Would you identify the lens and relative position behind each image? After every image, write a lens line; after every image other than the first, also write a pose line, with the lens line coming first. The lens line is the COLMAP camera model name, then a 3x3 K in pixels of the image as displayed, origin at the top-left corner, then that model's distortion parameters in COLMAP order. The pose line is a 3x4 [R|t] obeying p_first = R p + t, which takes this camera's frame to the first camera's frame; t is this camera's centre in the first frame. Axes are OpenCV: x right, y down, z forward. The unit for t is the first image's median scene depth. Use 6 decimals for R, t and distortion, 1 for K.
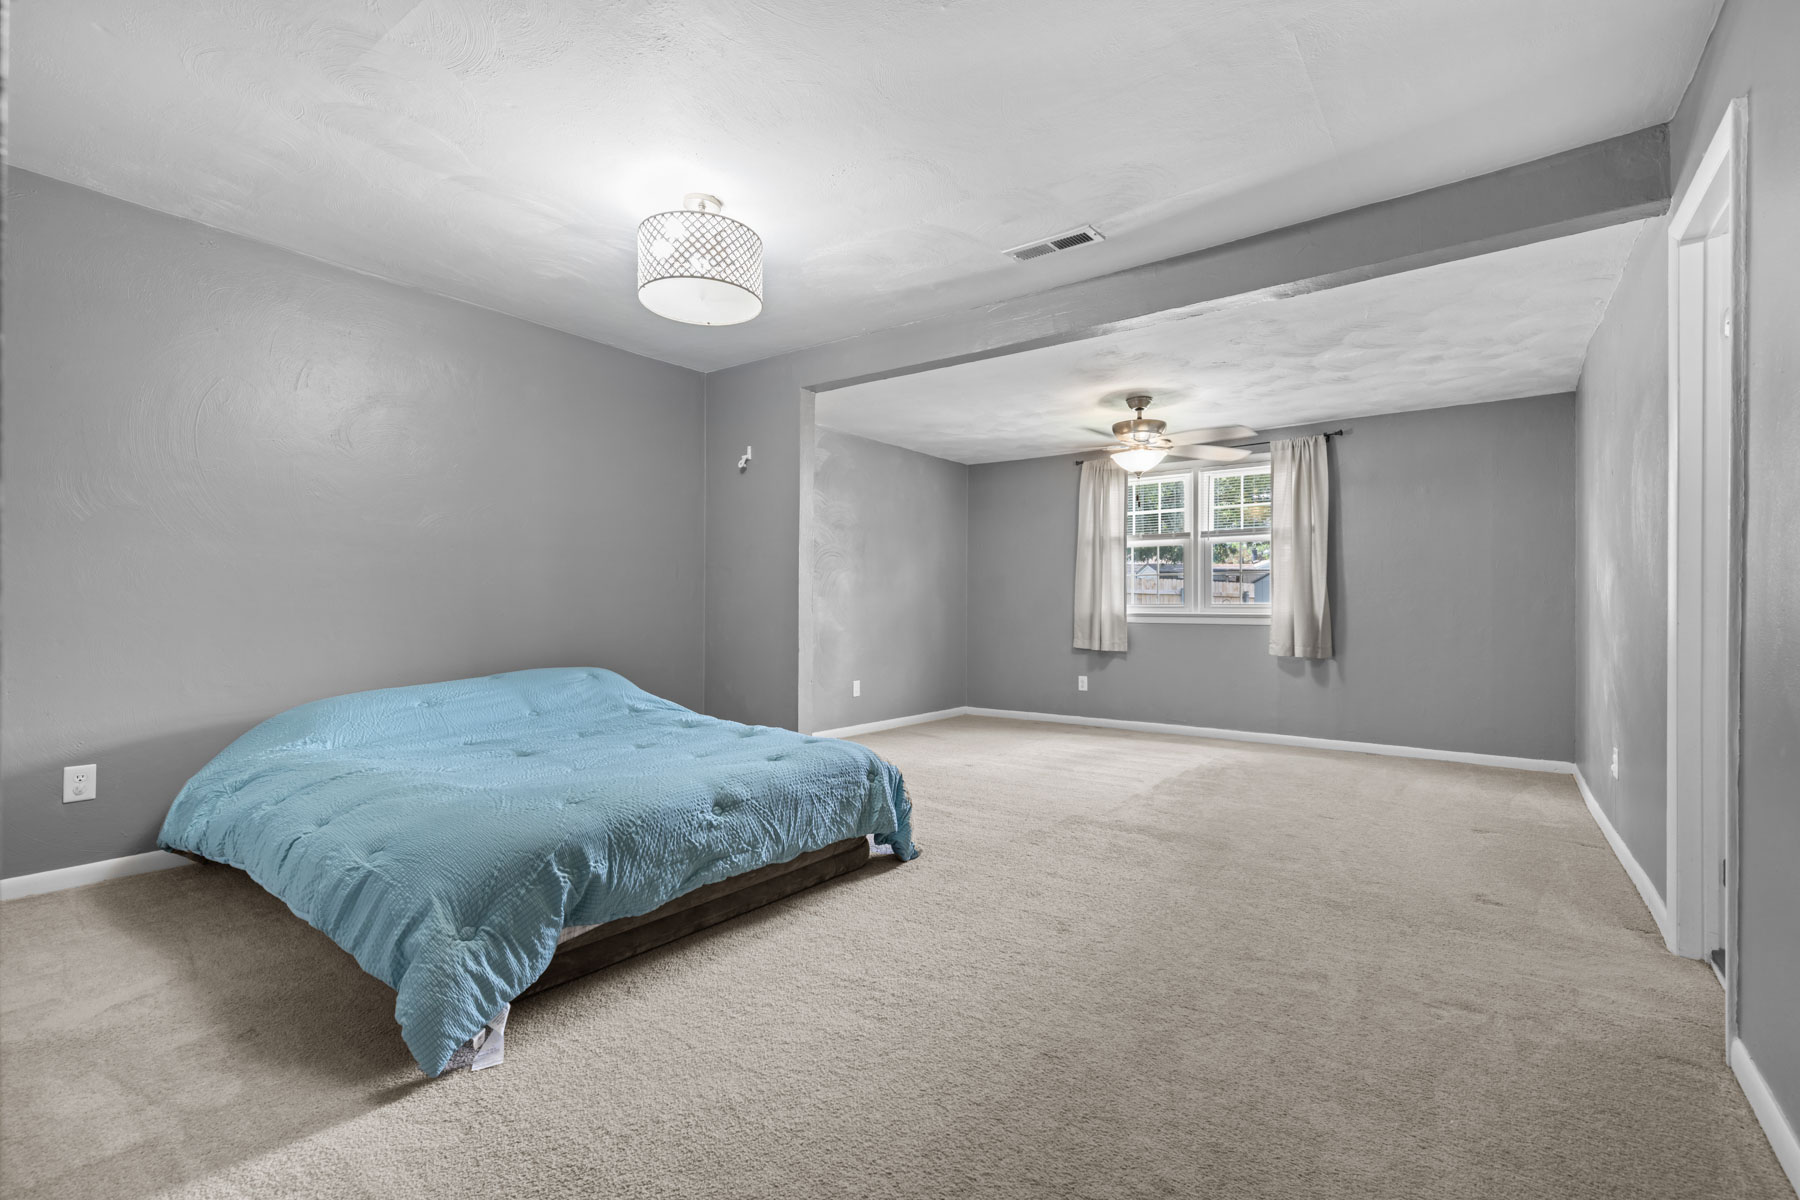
lens RADIAL K [[783.5, 0, 904.1], [0, 783.5, 605.2], [0, 0, 1]] dist [-0.004516, 0.000098]
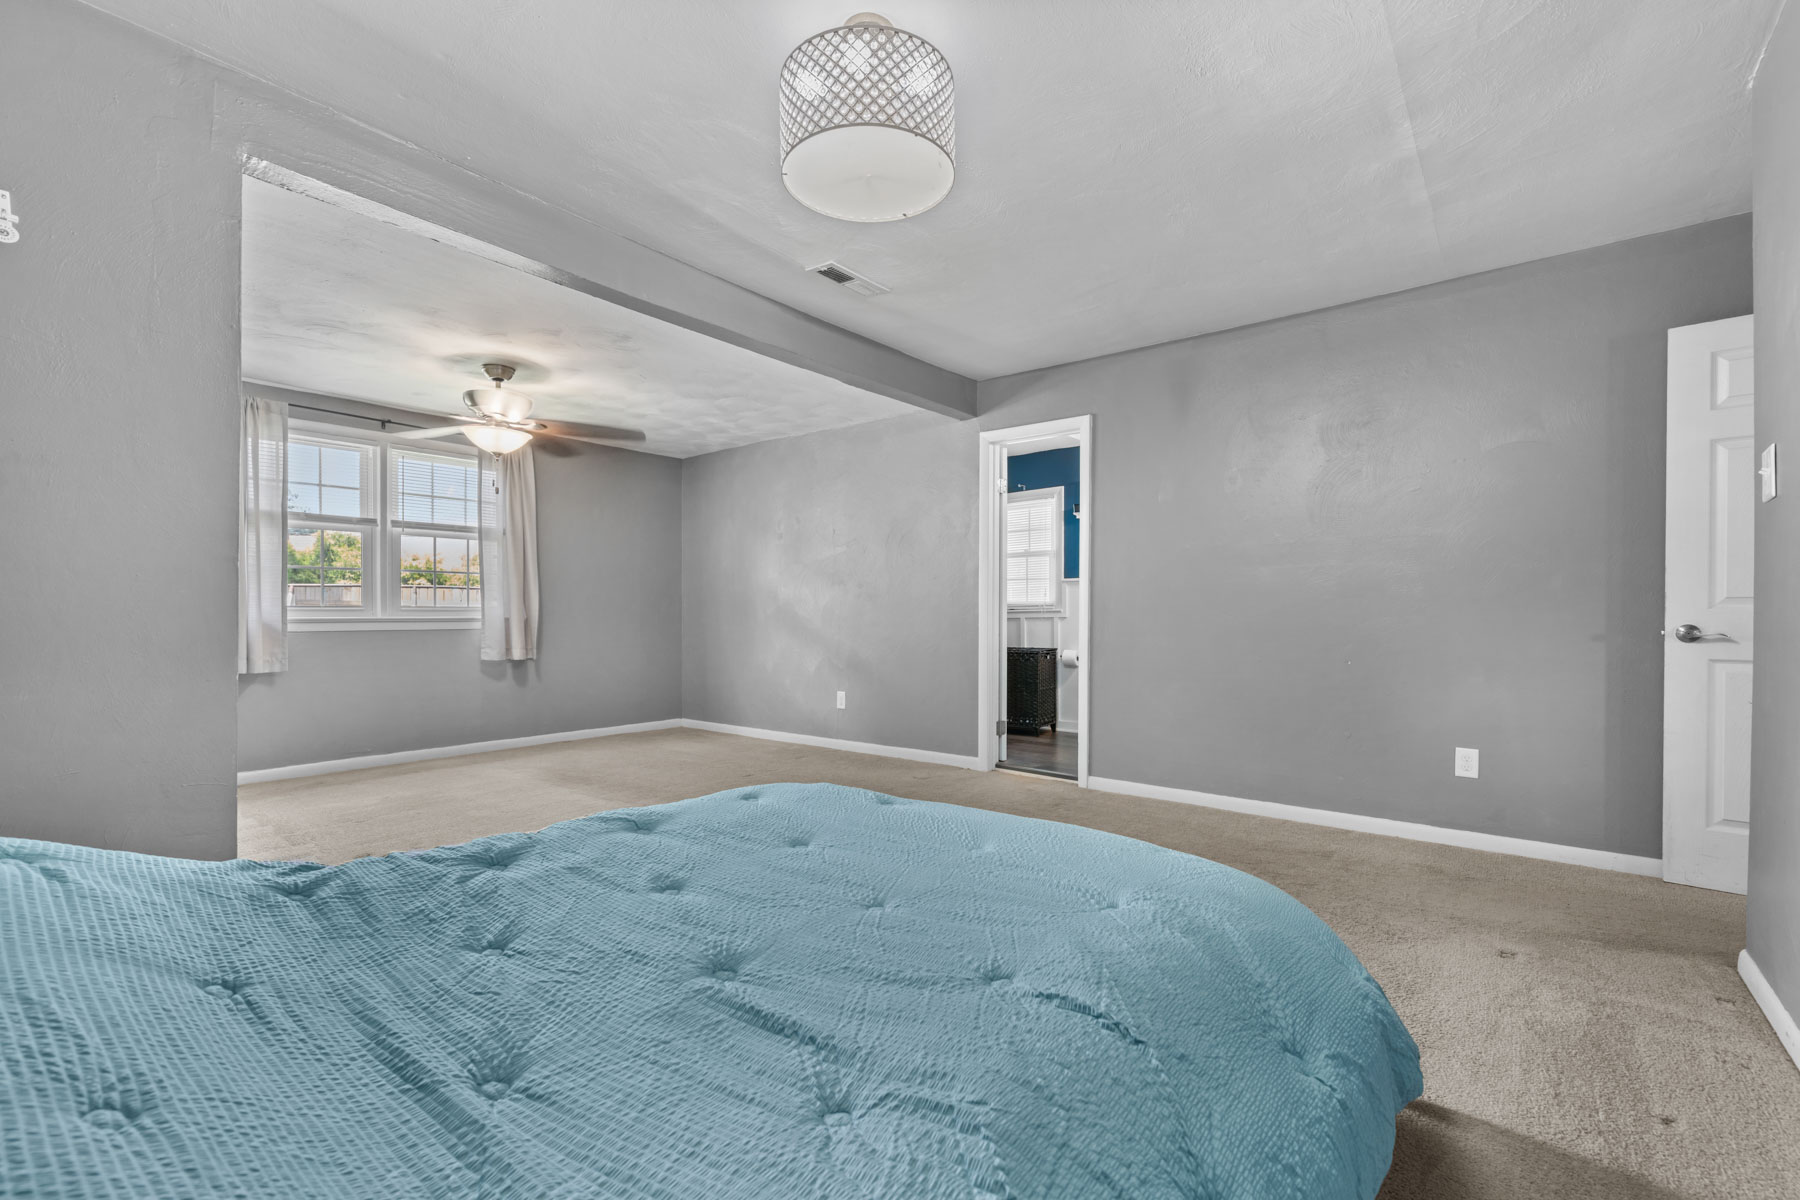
lens RADIAL K [[768.5, 0, 906.1], [0, 768.5, 607.3], [0, 0, 1]] dist [0.011341, -0.000063]
pose [[0.027025, 0.002378, 0.999632, -0.461341], [0.001575, 0.999996, -0.002422, 0.001927], [-0.999634, 0.001640, 0.027021, 0.457590]]
